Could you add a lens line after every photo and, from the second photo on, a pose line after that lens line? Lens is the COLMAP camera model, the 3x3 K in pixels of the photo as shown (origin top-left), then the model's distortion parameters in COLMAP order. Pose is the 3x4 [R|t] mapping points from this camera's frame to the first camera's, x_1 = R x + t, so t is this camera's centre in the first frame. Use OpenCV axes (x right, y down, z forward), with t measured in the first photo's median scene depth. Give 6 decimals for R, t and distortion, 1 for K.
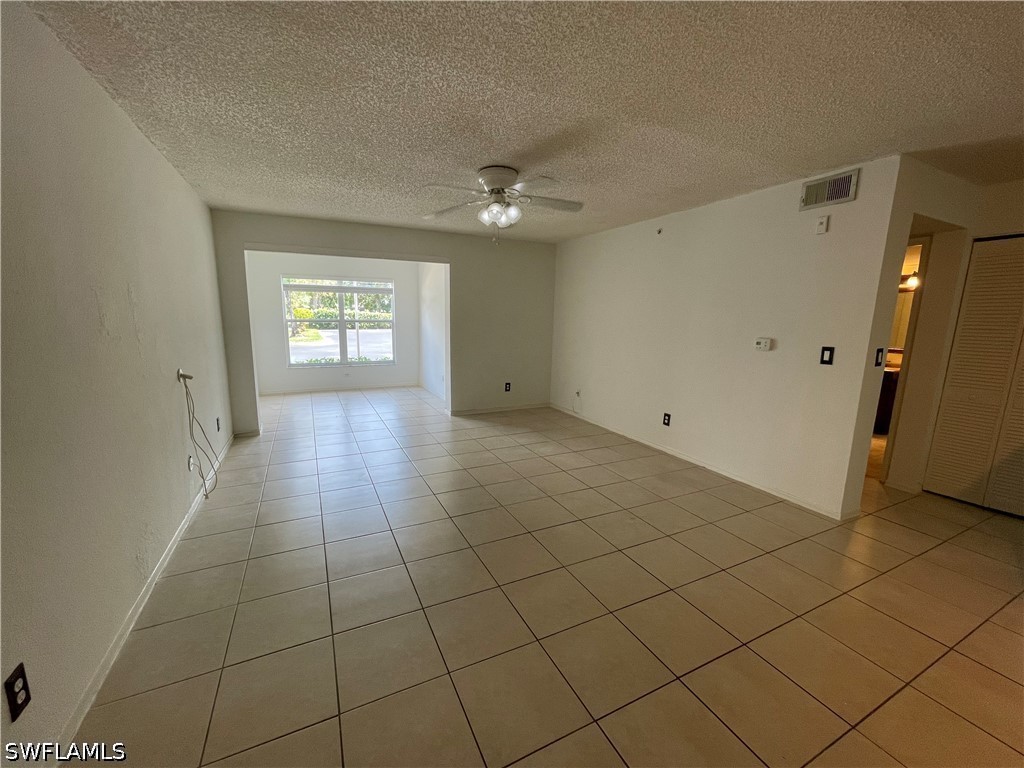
lens RADIAL K [[413.9, 0, 516.6], [0, 413.9, 391.9], [0, 0, 1]] dist [-0.002932, -0.000199]
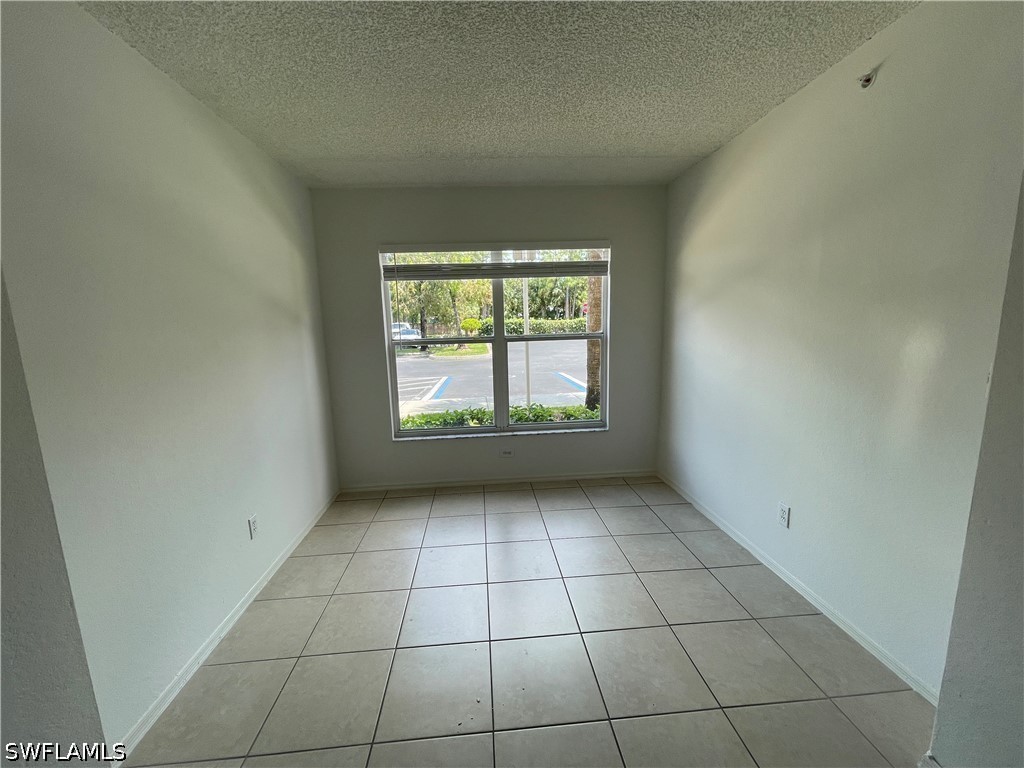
lens RADIAL K [[413.9, 0, 522.1], [0, 413.9, 391.4], [0, 0, 1]] dist [-0.002932, -0.000199]
pose [[0.933736, 0.013217, -0.357719, -0.082387], [-0.017556, 0.999806, -0.008884, -0.038855], [0.357532, 0.014575, 0.933787, 0.204140]]
